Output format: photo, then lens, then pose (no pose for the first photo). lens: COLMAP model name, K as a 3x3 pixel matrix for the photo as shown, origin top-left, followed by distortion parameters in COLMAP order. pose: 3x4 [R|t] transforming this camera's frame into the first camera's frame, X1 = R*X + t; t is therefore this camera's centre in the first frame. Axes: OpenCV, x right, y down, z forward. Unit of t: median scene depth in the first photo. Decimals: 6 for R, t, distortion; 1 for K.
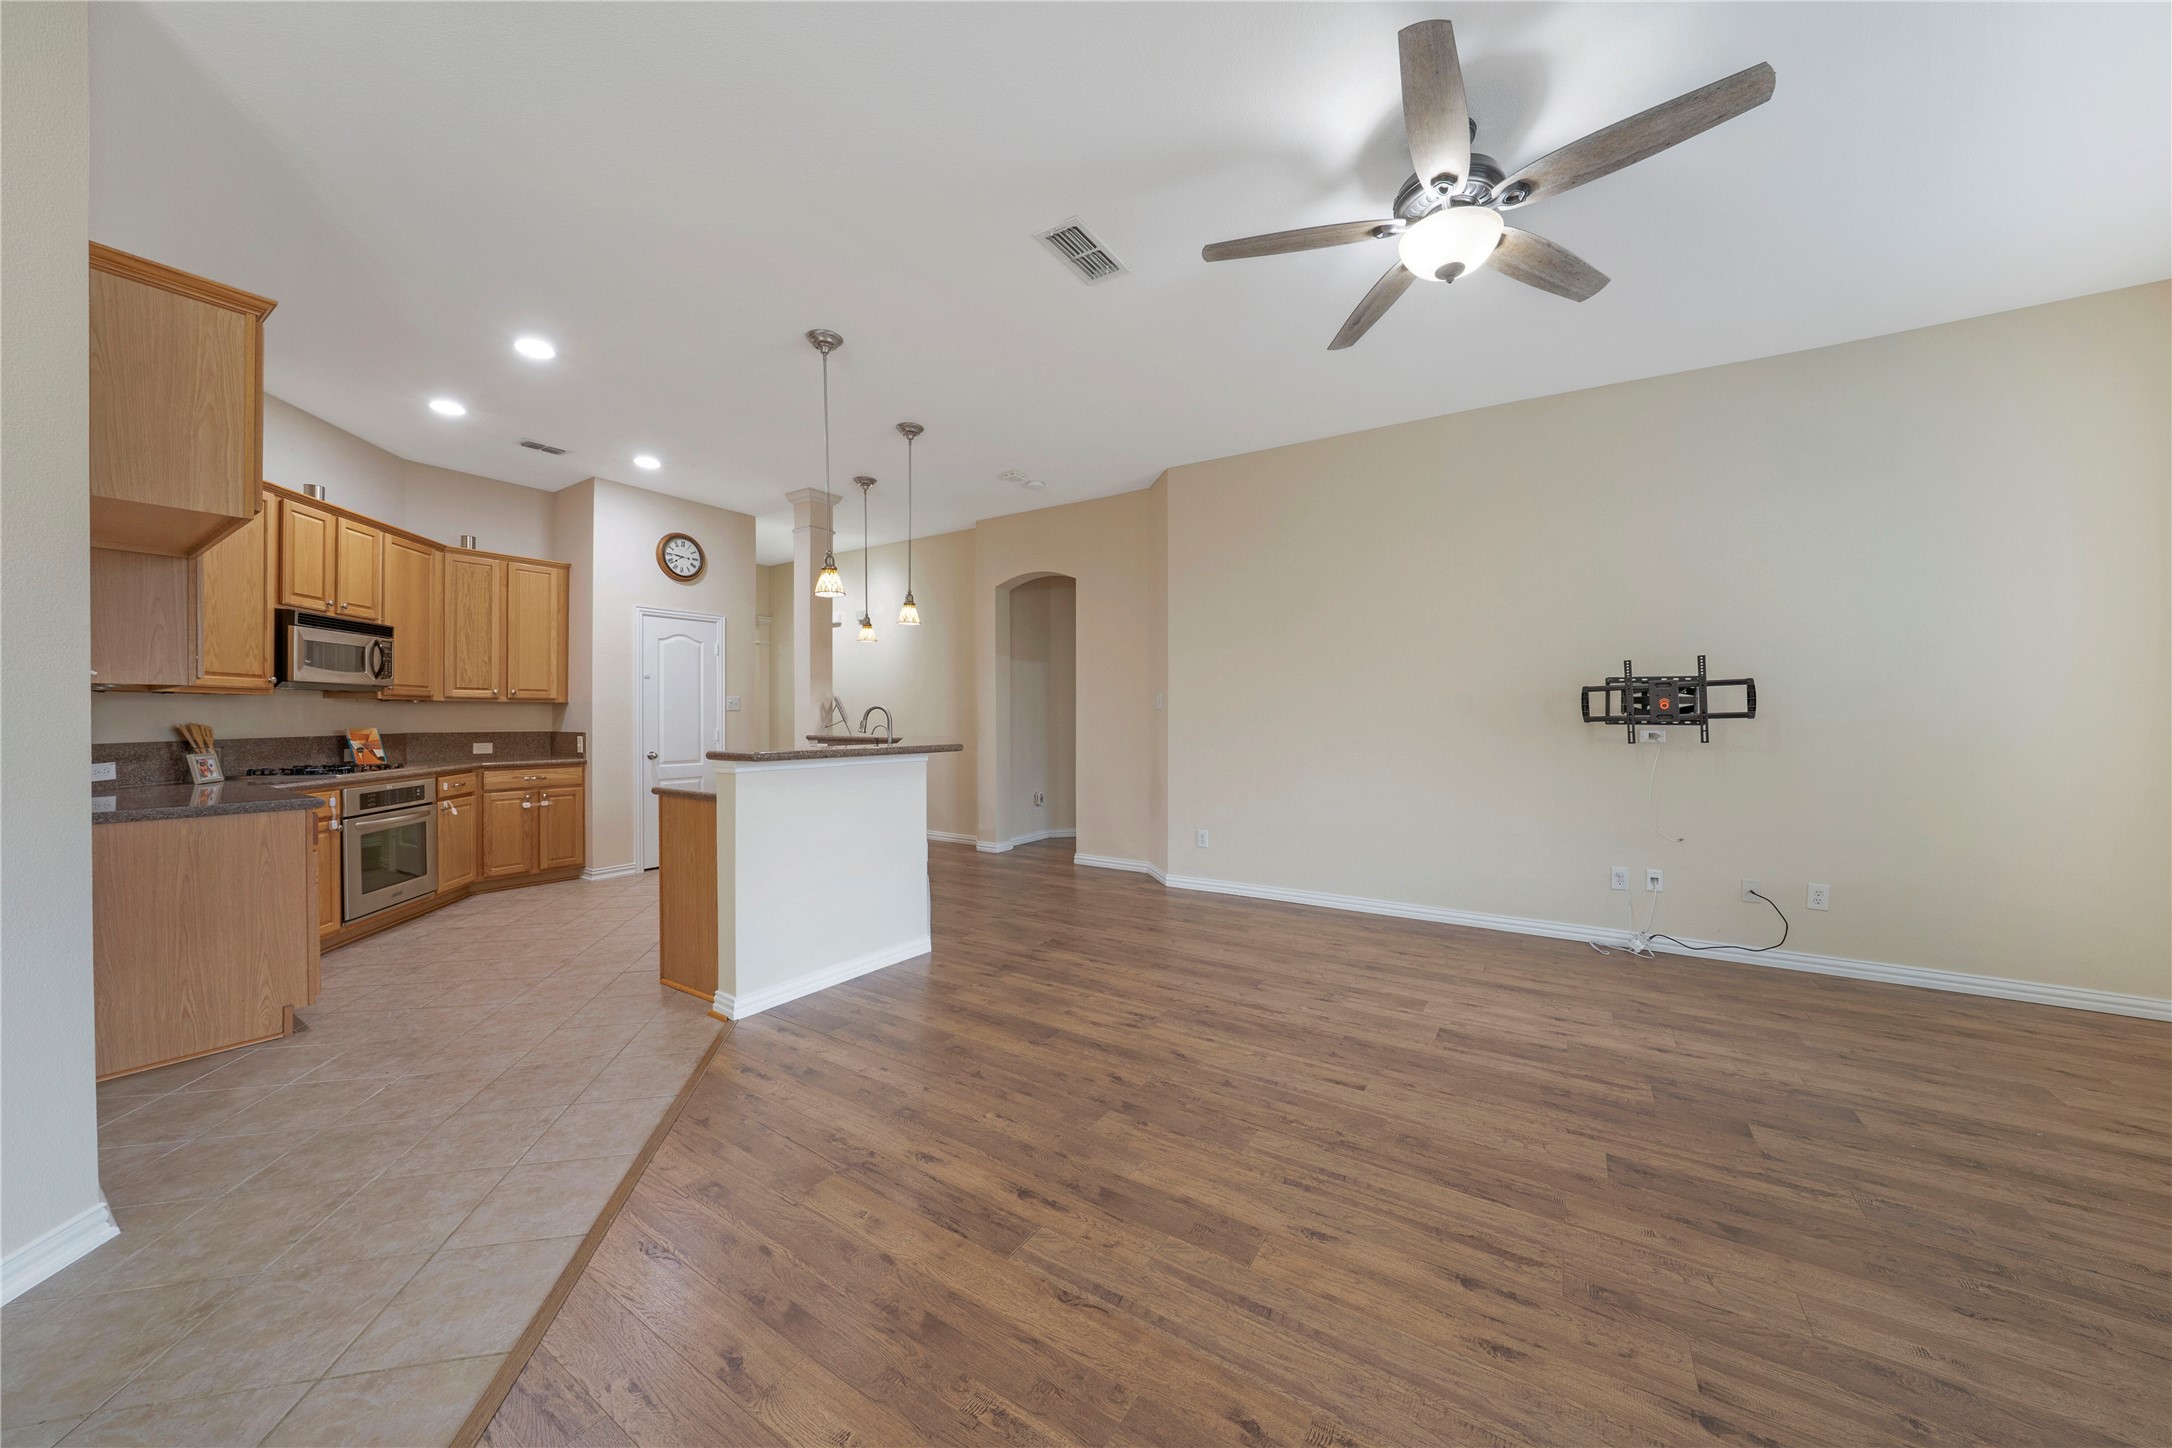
lens RADIAL K [[751.5, 0, 1090.0], [0, 751.5, 720.1], [0, 0, 1]] dist [-0.030025, 0.006478]
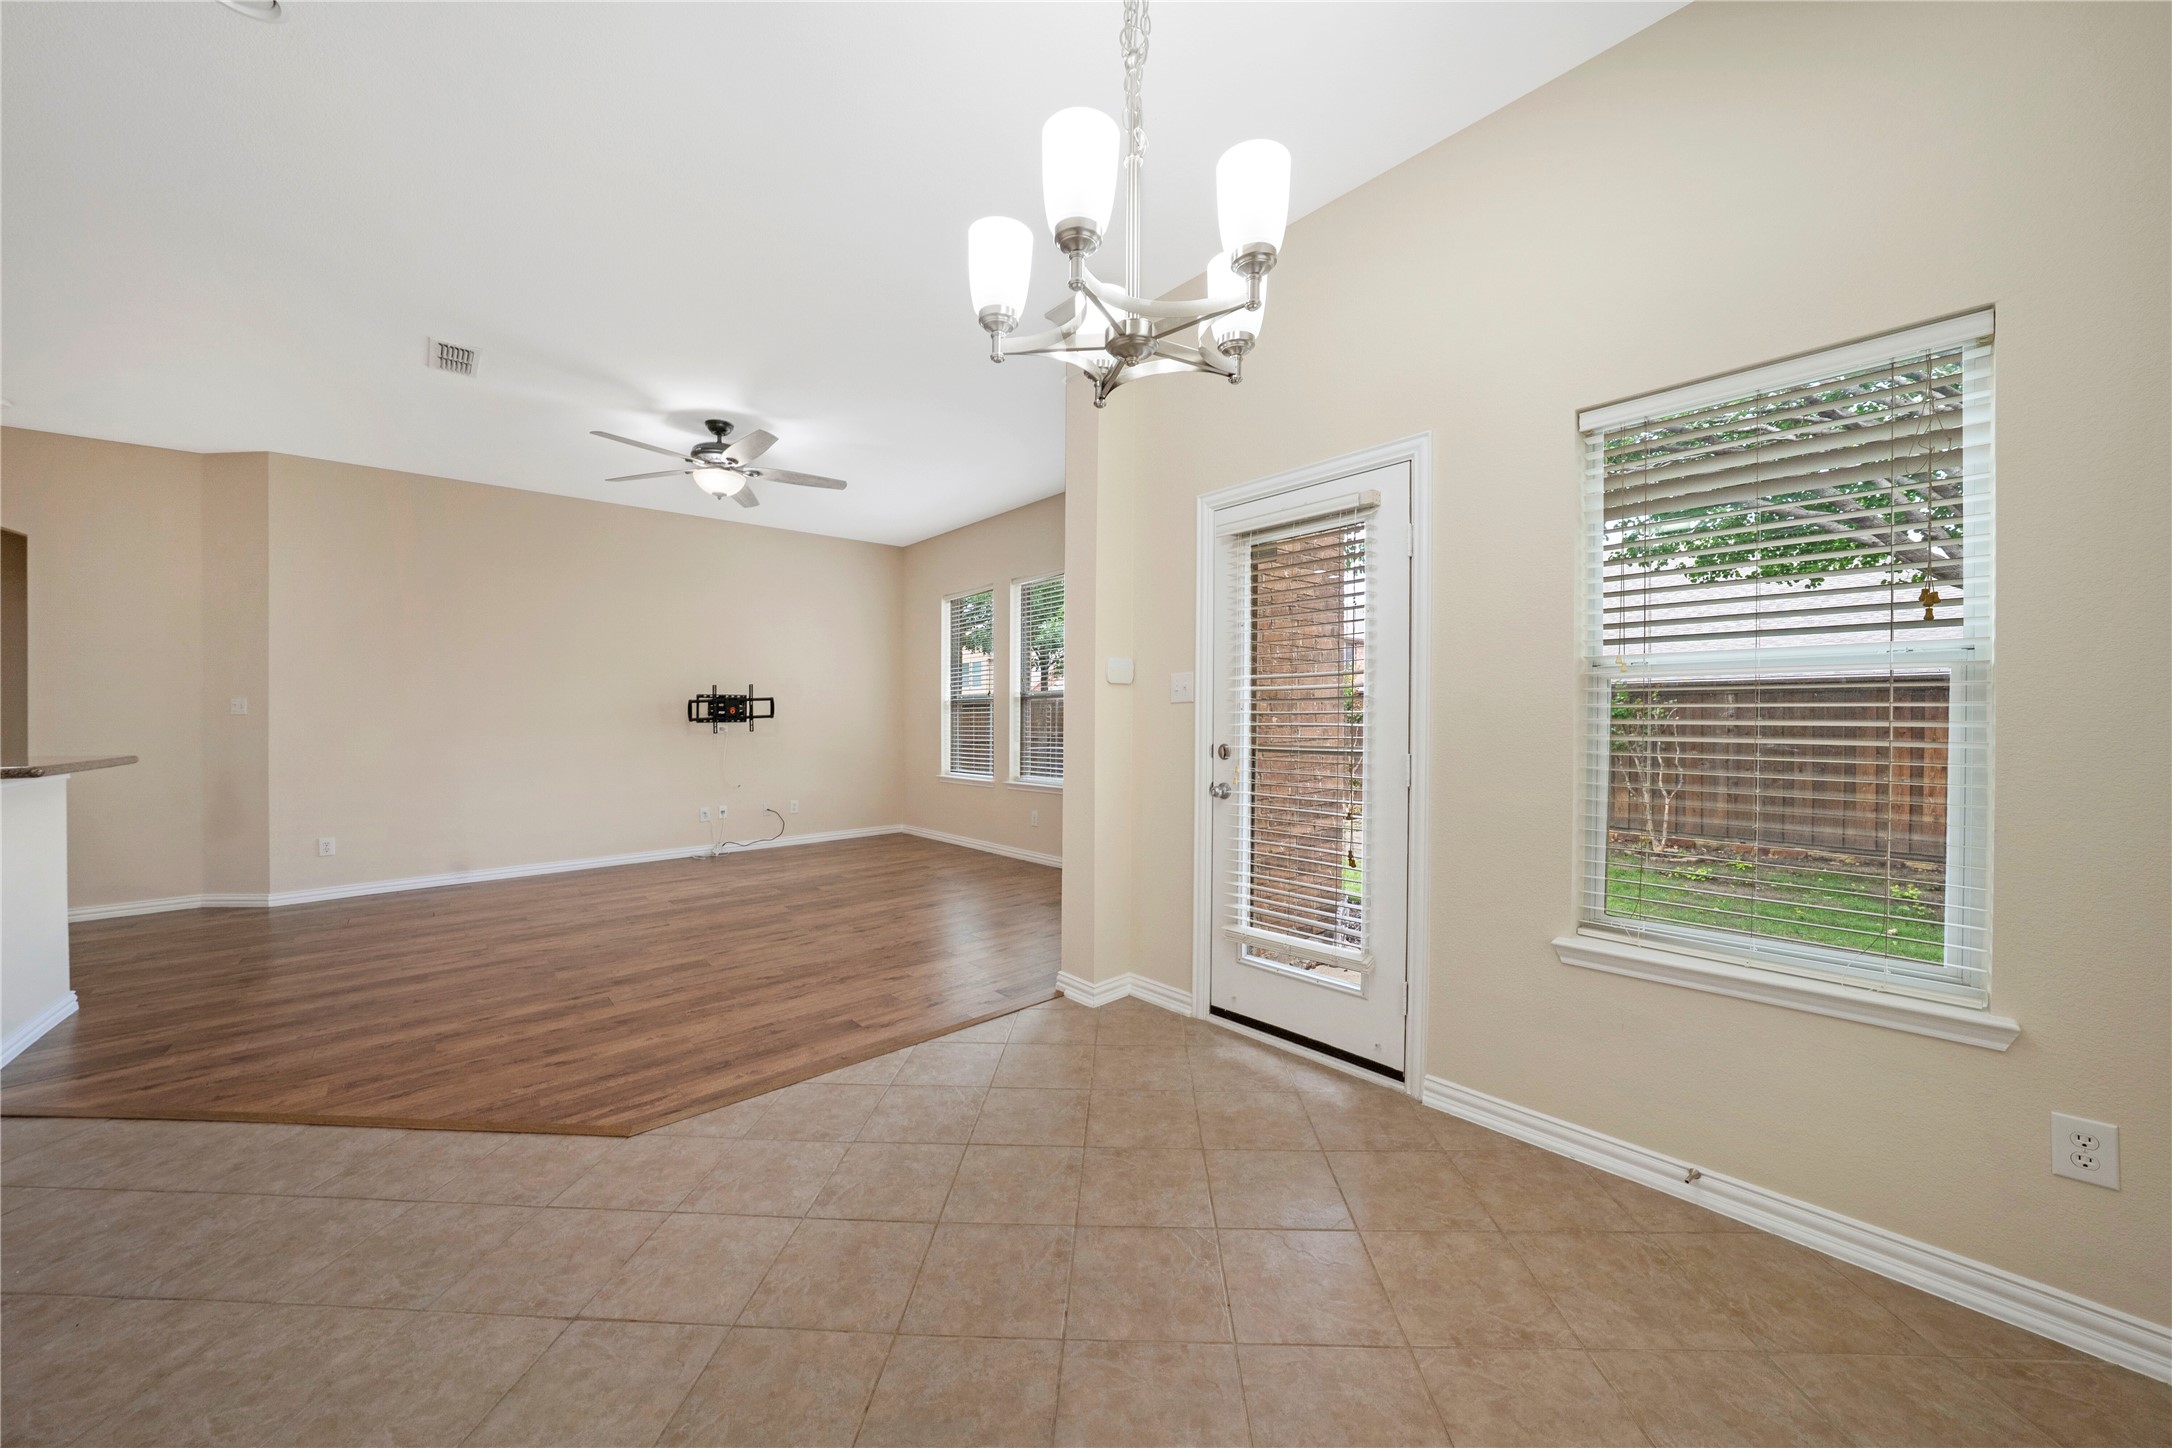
lens RADIAL K [[734.7, 0, 1095.8], [0, 734.7, 710.6], [0, 0, 1]] dist [-0.029538, 0.005643]
pose [[0.252424, 0.001657, 0.967615, -0.734319], [0.014772, 0.999875, -0.005566, 0.001394], [-0.967504, 0.015699, 0.252369, -0.309450]]
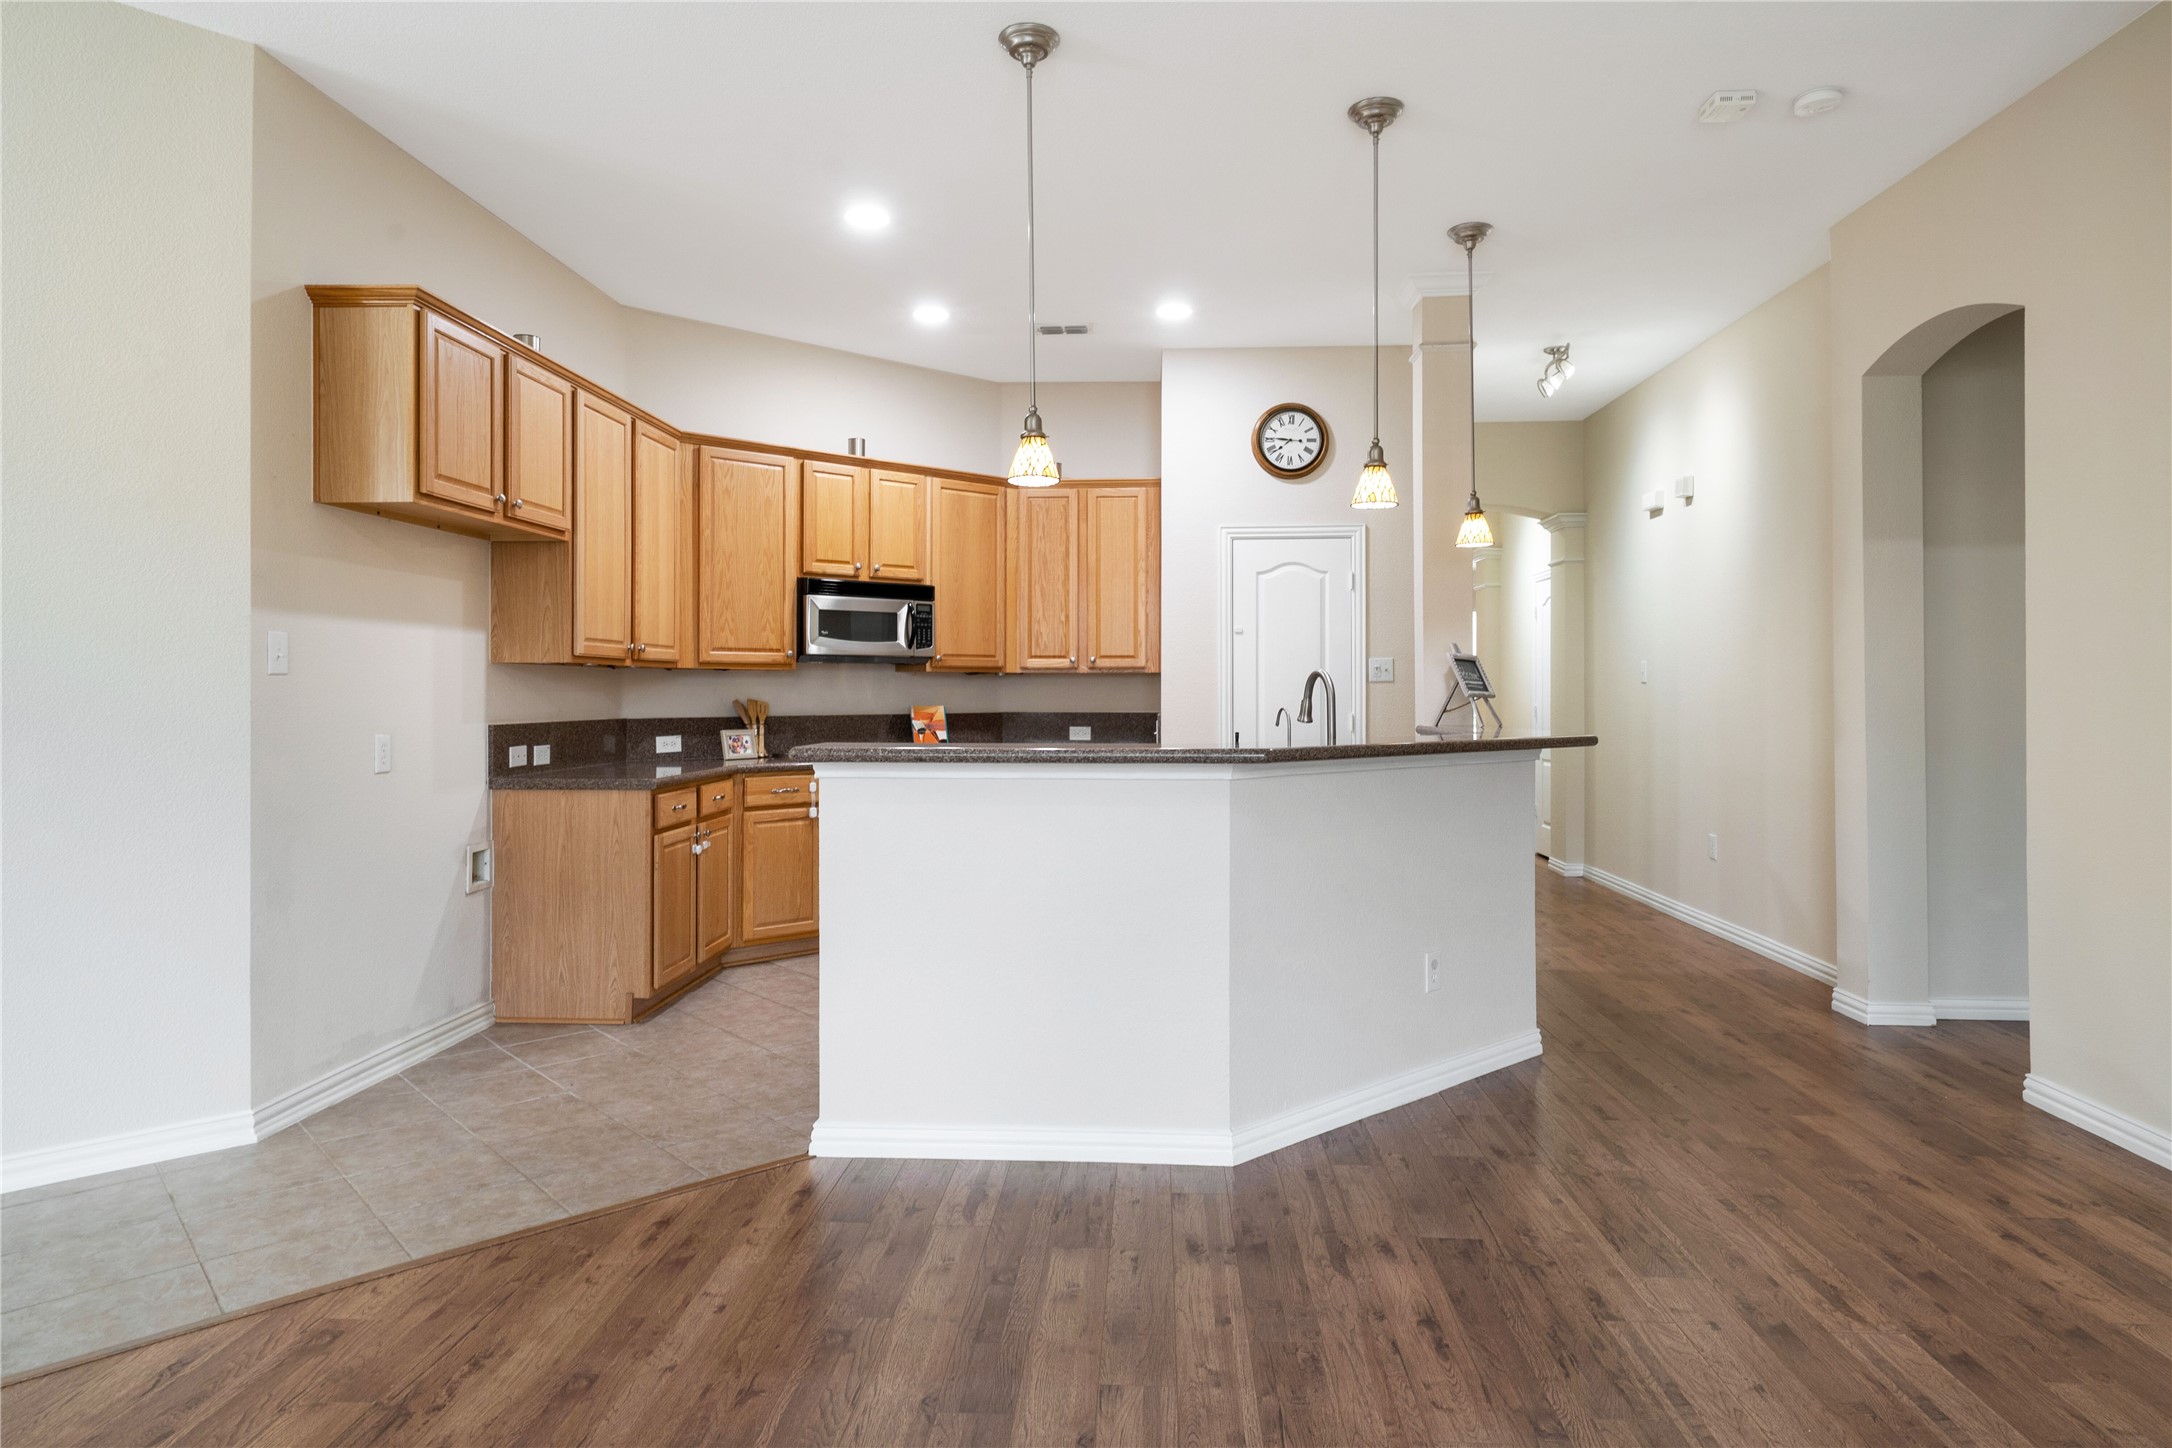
lens RADIAL K [[1262.0, 0, 1104.0], [0, 1262.0, 693.6], [0, 0, 1]] dist [0.016548, 0.000365]
pose [[0.493450, 0.000834, -0.869774, 0.510422], [-0.002973, 0.999995, -0.000728, -0.003696], [0.869769, 0.002945, 0.493450, 0.549473]]
